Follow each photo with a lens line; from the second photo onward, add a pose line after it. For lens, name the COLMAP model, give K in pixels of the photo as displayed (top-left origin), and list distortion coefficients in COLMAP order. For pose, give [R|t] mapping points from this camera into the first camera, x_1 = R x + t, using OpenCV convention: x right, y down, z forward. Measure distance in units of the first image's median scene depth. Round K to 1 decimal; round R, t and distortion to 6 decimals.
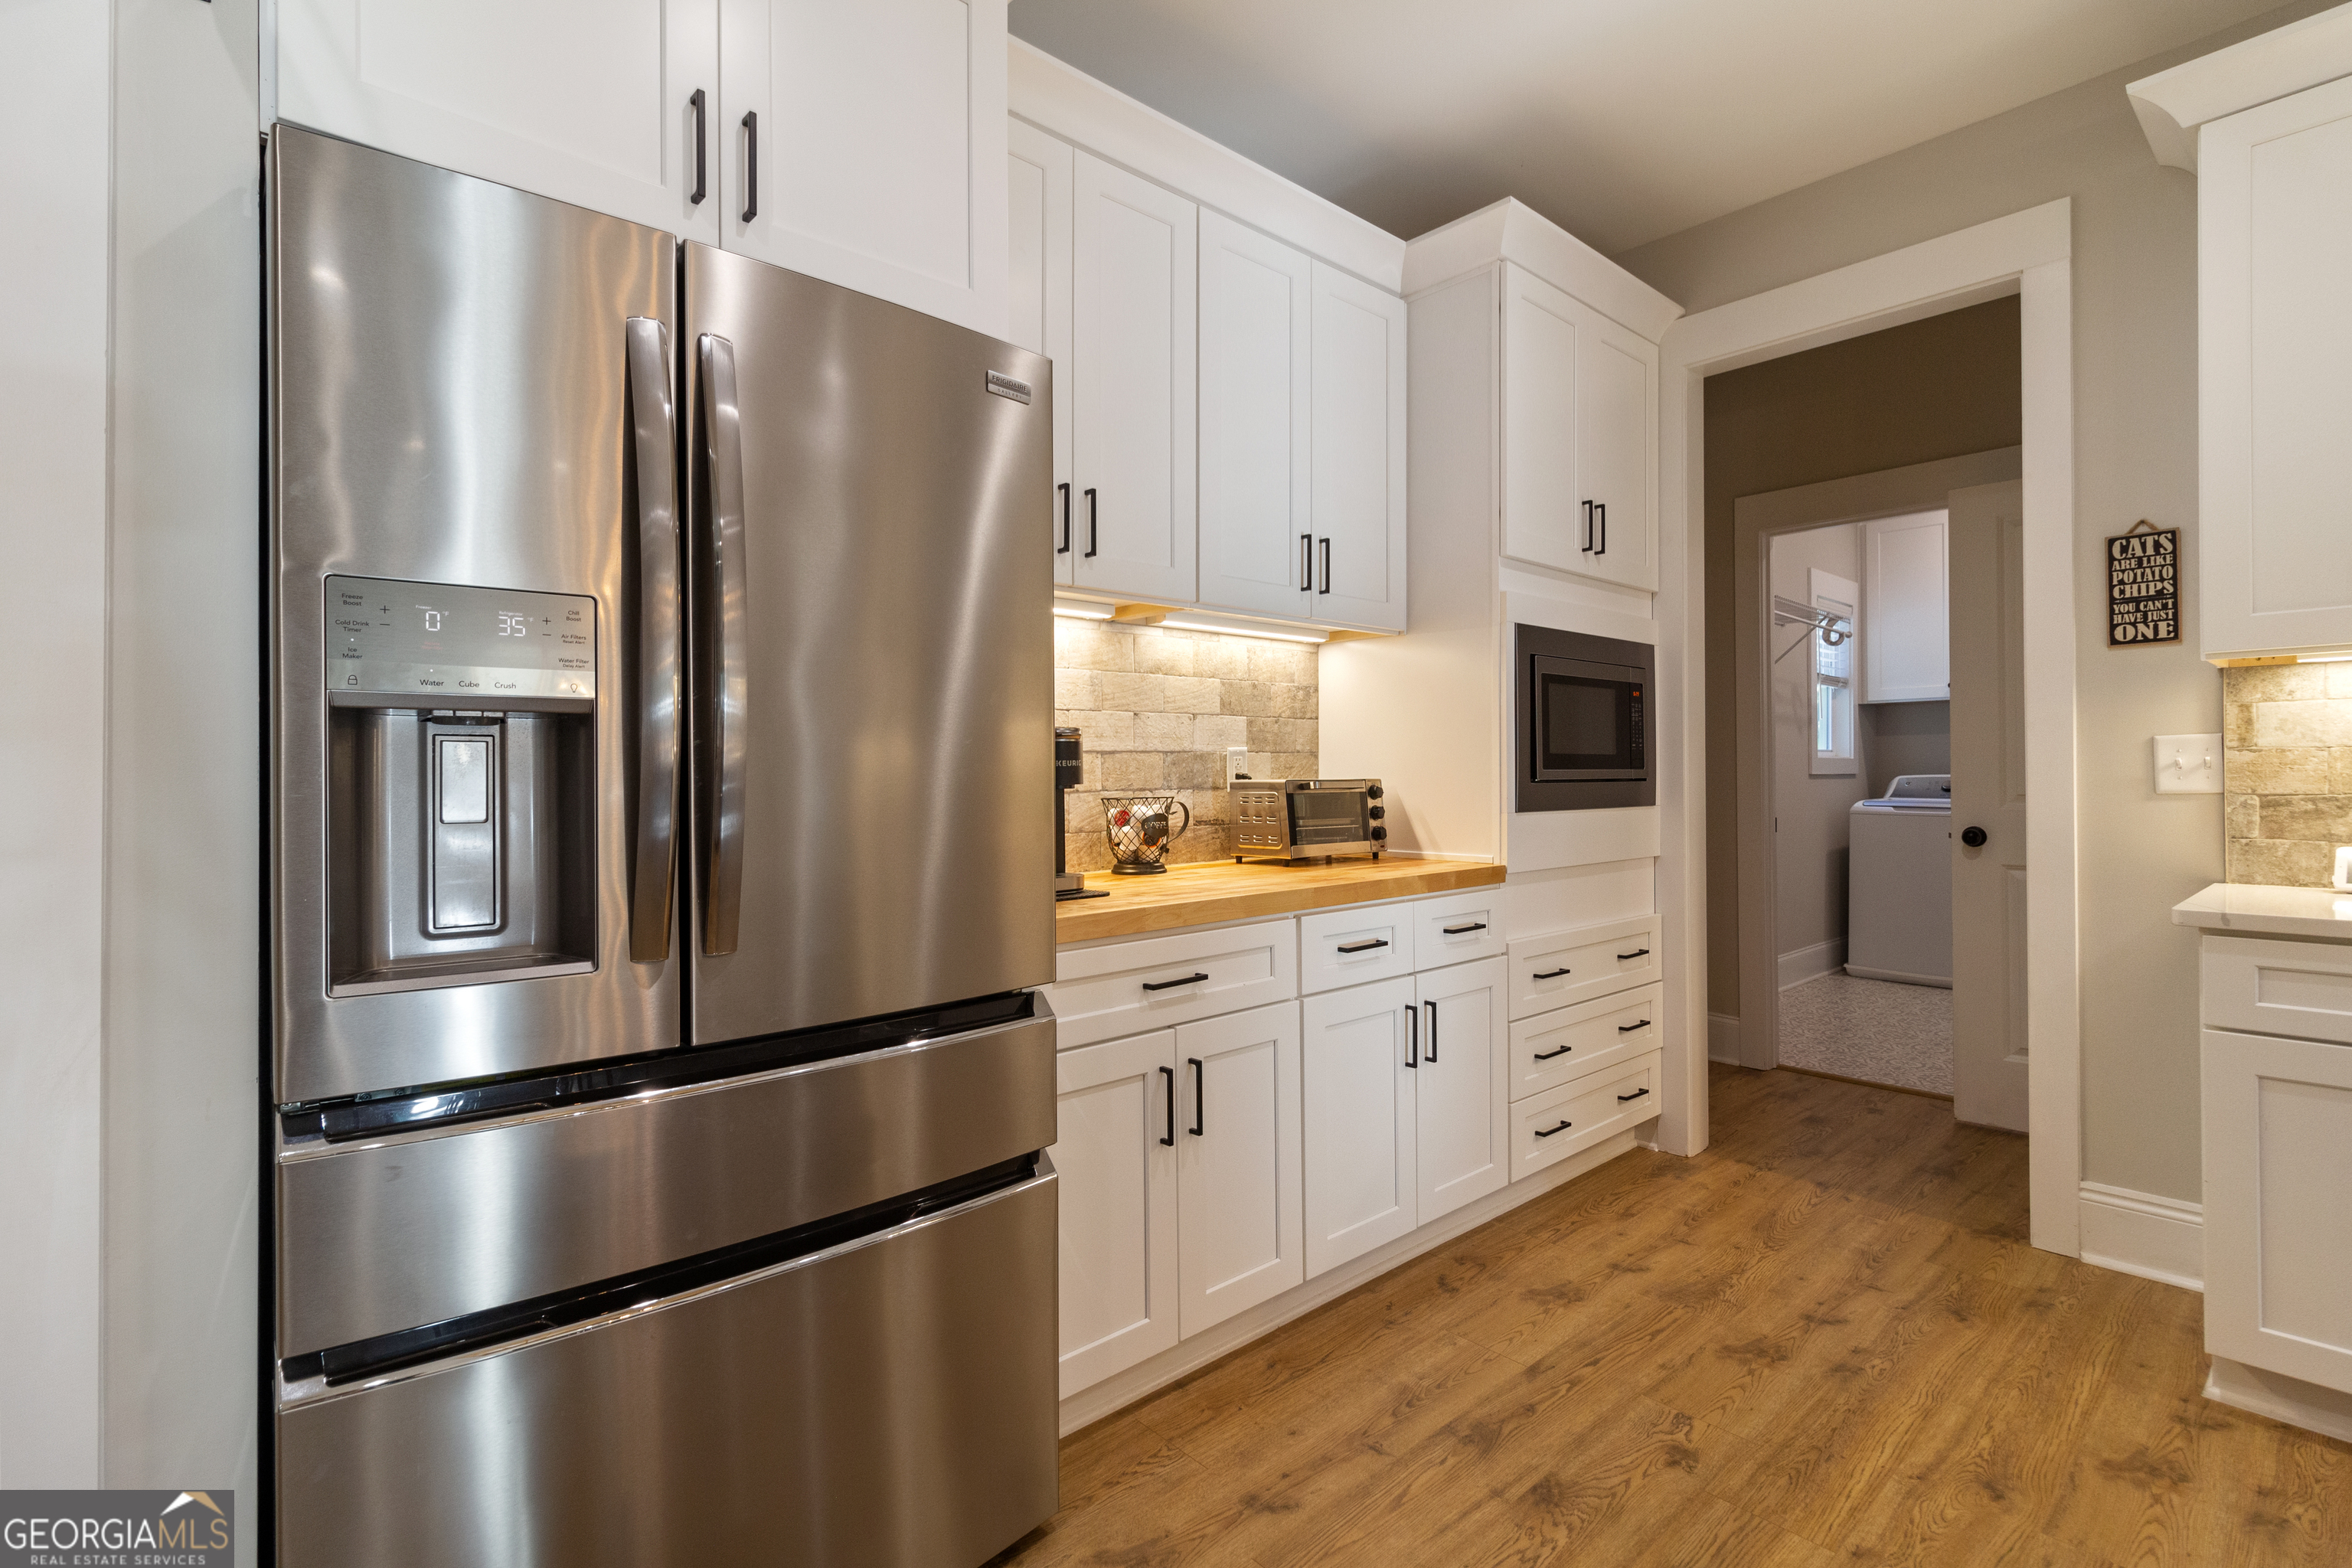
lens RADIAL K [[1102.0, 0, 1182.5], [0, 1102.0, 782.0], [0, 0, 1]] dist [-0.001075, 0.000960]
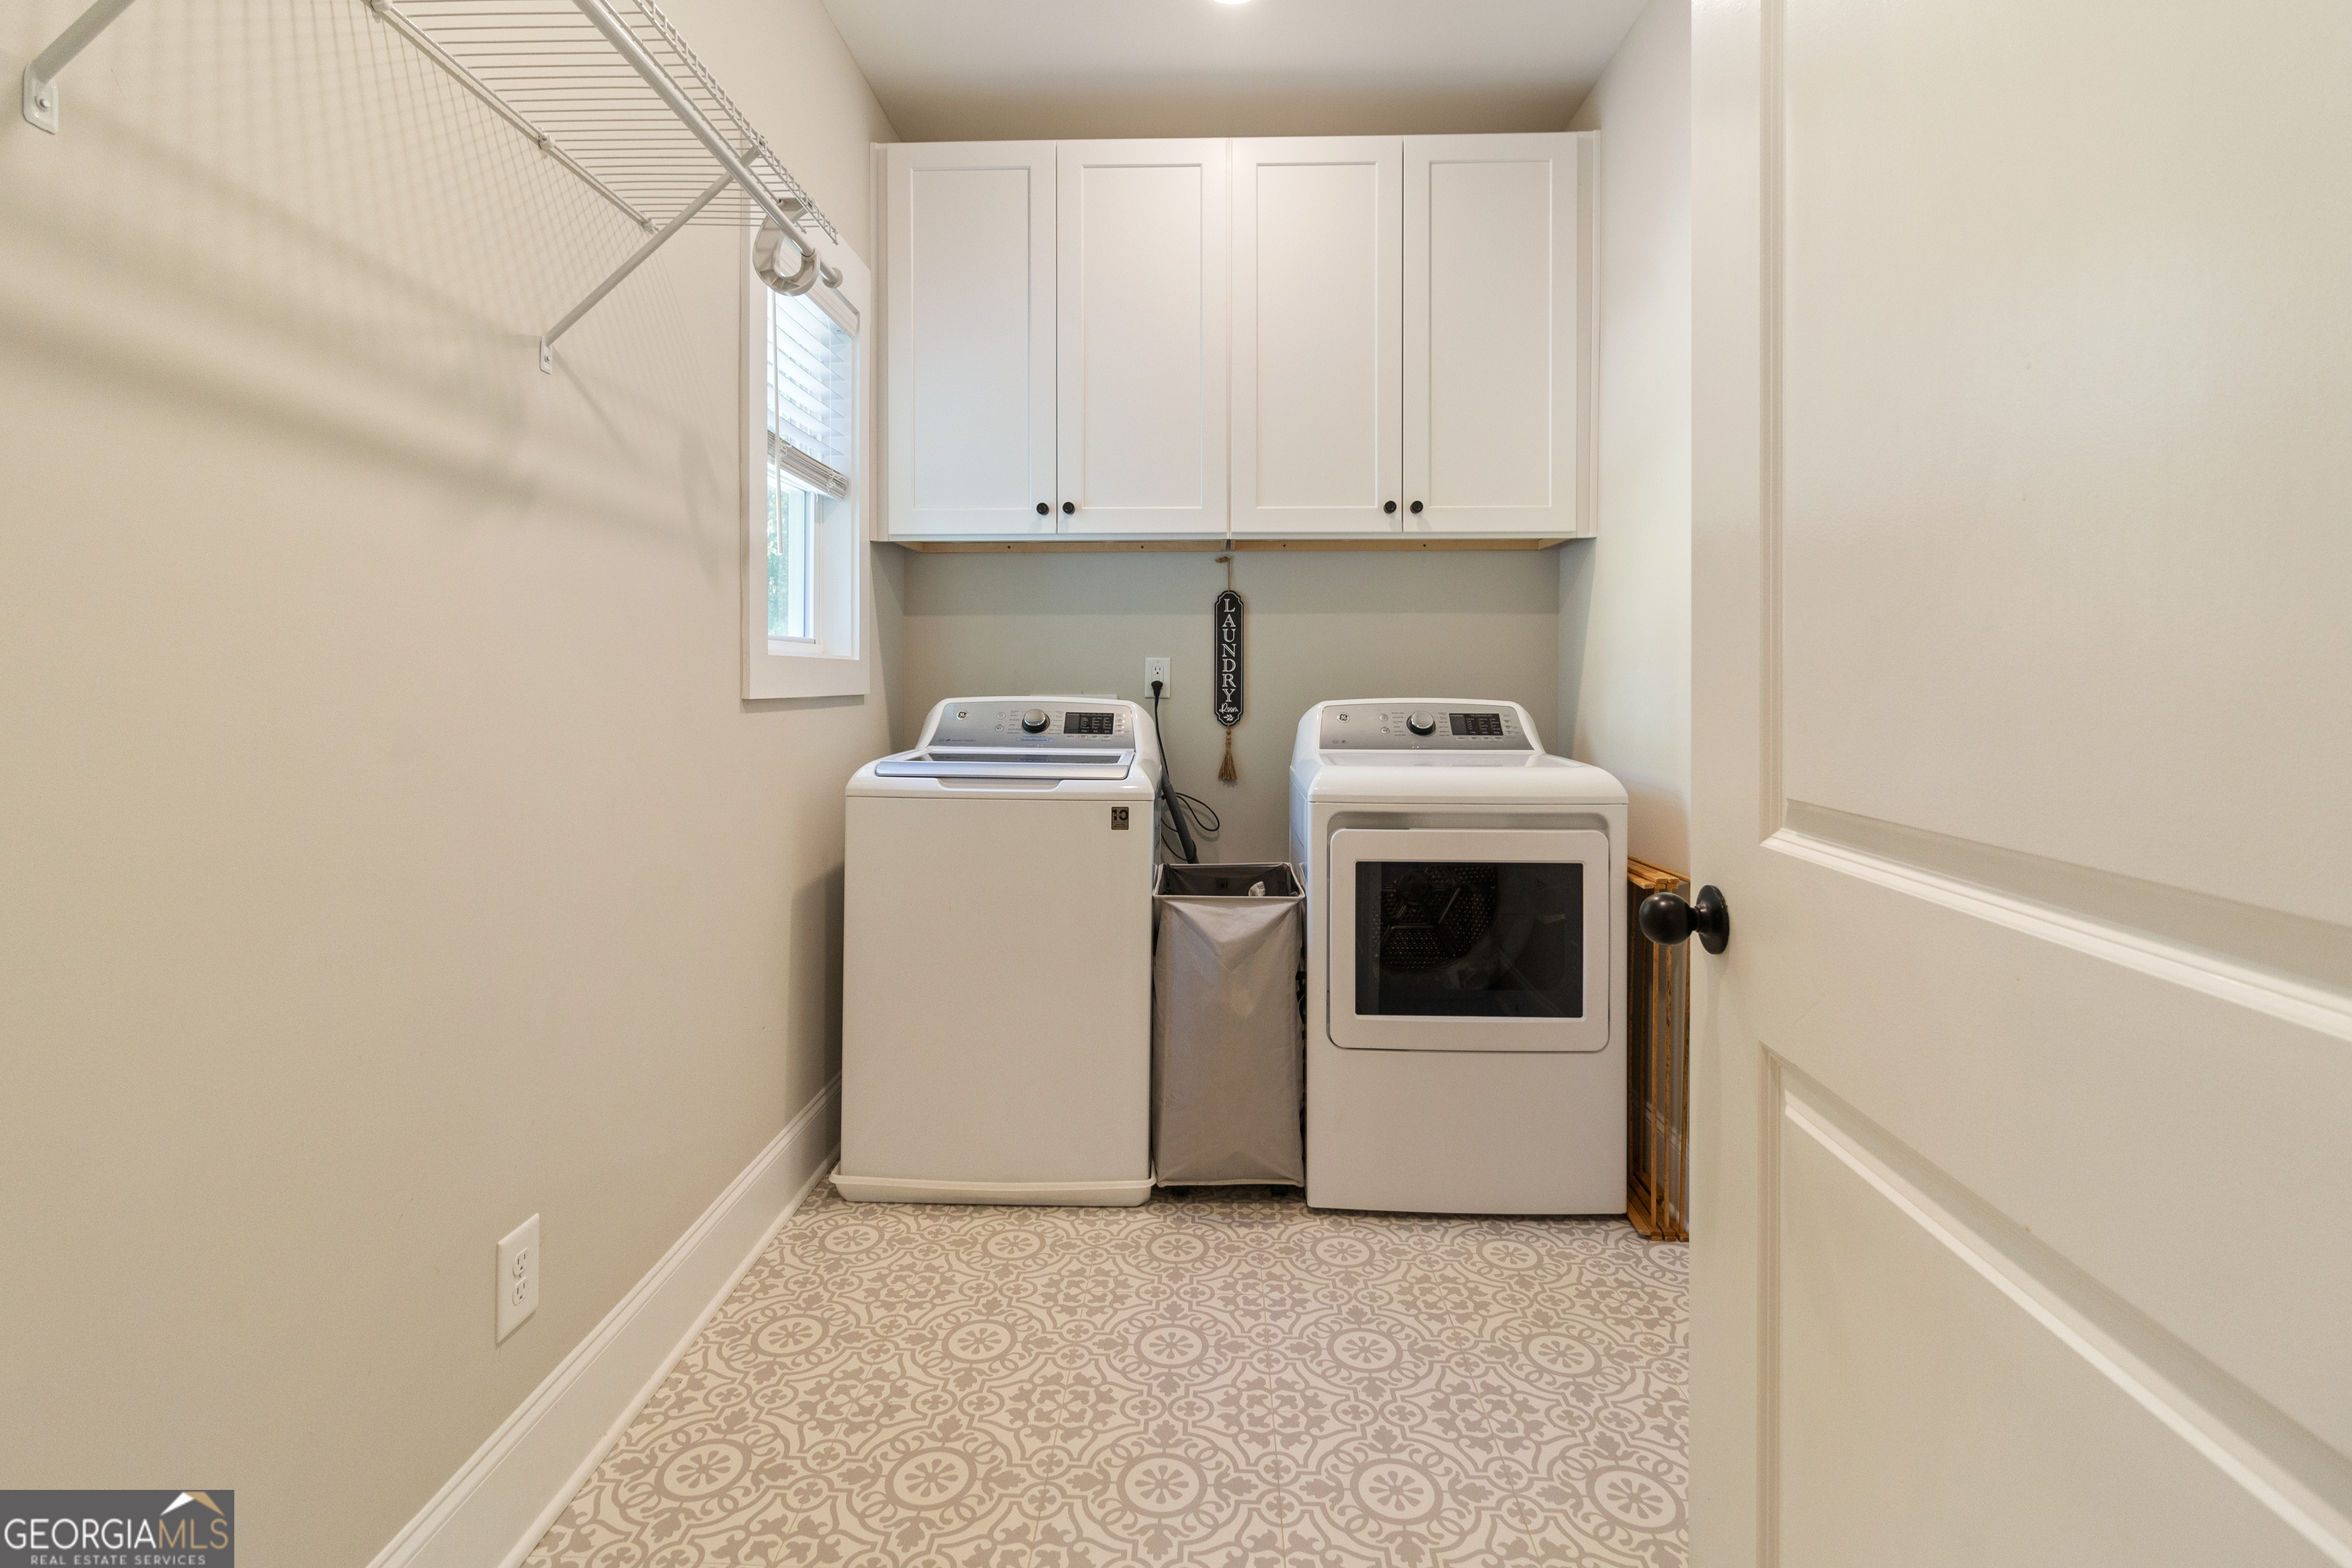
lens RADIAL K [[1102.0, 0, 1177.2], [0, 1102.0, 693.6], [0, 0, 1]] dist [-0.001075, 0.000960]
pose [[0.691387, -0.000082, 0.722484, 0.395752], [-0.004680, 0.999979, 0.004592, -0.011113], [-0.722469, -0.006556, 0.691372, 0.629861]]
